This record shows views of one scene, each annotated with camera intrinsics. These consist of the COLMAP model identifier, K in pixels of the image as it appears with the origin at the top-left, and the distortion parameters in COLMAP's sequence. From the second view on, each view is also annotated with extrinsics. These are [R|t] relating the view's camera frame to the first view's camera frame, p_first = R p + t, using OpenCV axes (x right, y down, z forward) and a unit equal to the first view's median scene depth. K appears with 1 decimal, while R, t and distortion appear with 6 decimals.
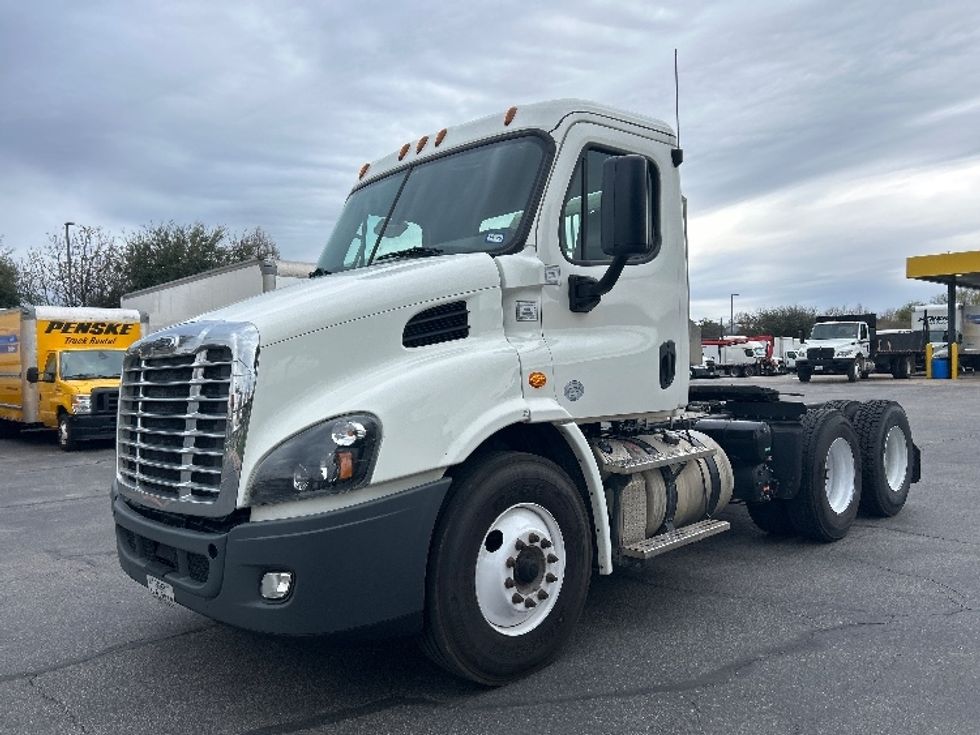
lens RADIAL K [[755.9, 0, 490.0], [0, 755.9, 367.5], [0, 0, 1]] dist [0.026583, -0.002976]
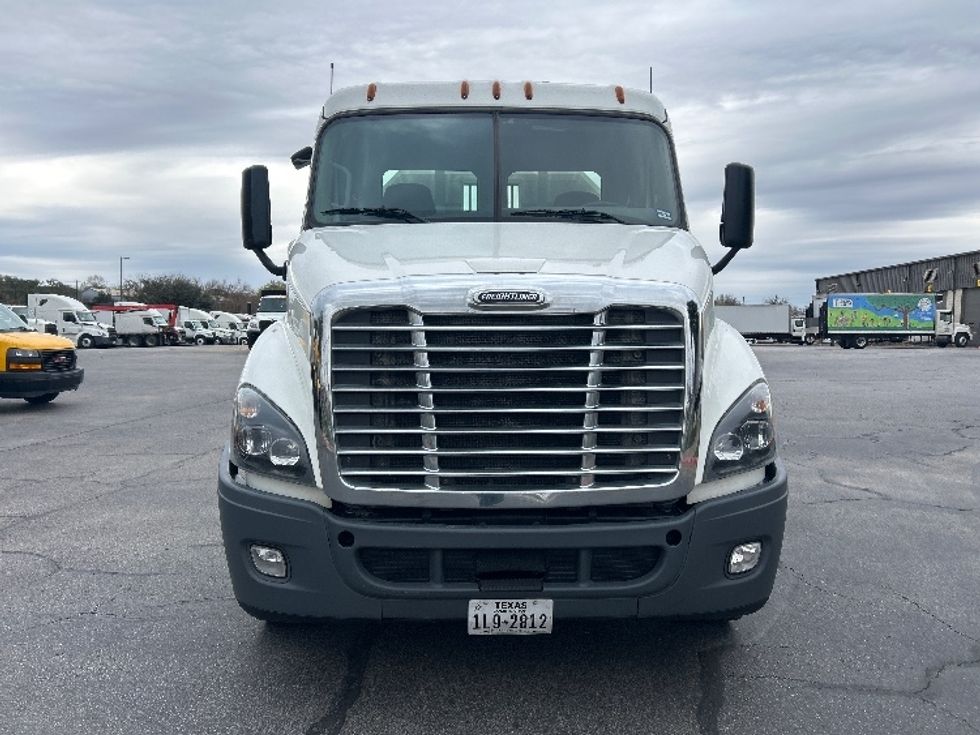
lens RADIAL K [[758.0, 0, 481.8], [0, 758.0, 366.5], [0, 0, 1]] dist [0.031290, -0.001808]
pose [[0.667438, -0.004227, 0.744654, -0.092139], [-0.023832, 0.999350, 0.027034, 0.001692], [-0.744284, -0.035790, 0.666903, 0.045088]]
